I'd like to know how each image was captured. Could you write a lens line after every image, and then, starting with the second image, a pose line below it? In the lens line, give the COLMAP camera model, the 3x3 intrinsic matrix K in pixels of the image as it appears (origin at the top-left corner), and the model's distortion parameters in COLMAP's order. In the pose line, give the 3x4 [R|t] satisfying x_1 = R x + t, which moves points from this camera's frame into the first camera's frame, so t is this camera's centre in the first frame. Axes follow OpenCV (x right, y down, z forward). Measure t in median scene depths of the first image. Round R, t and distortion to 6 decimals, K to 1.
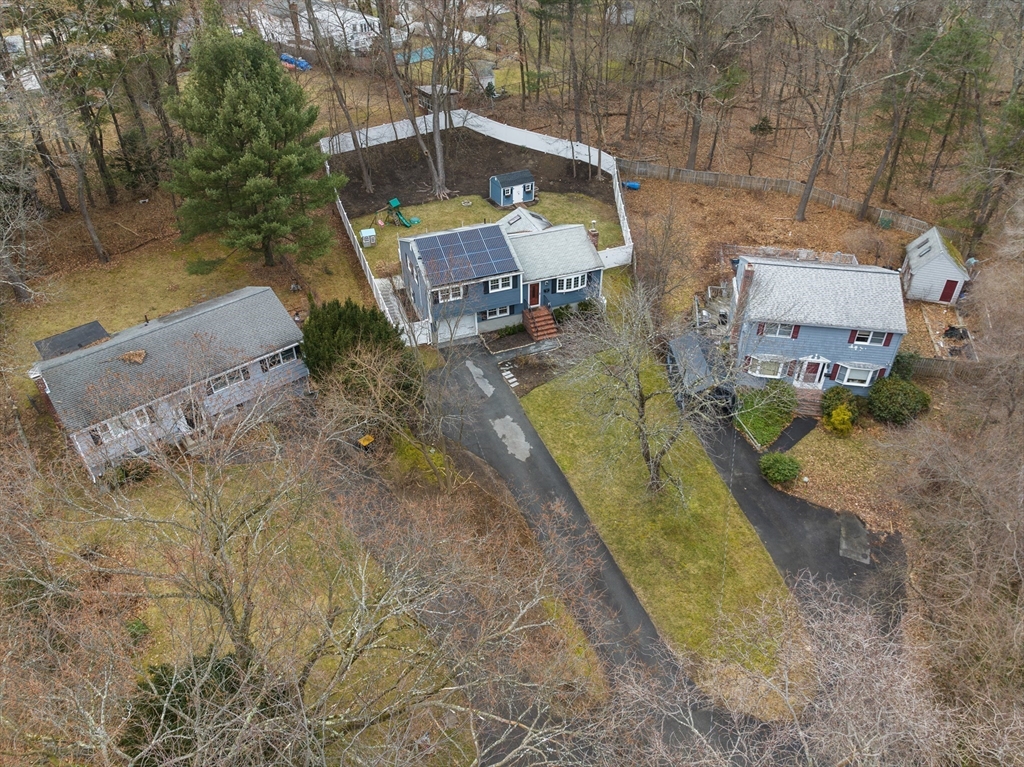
lens RADIAL K [[722.5, 0, 512.0], [0, 722.5, 390.2], [0, 0, 1]] dist [-0.031311, -0.005168]
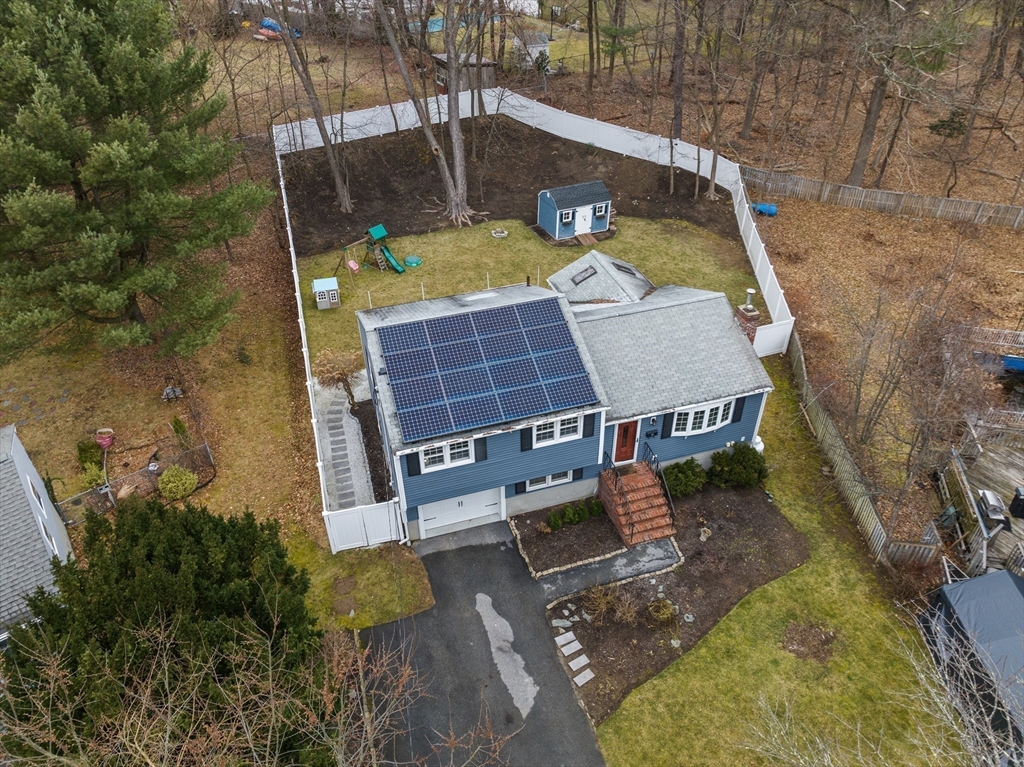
lens RADIAL K [[722.5, 0, 511.6], [0, 722.5, 378.3], [0, 0, 1]] dist [-0.031311, -0.005168]
pose [[0.998044, 0.033997, -0.052463, -0.017779], [-0.035308, 0.999082, -0.024266, -0.134022], [0.051590, 0.026071, 0.998328, 0.430438]]
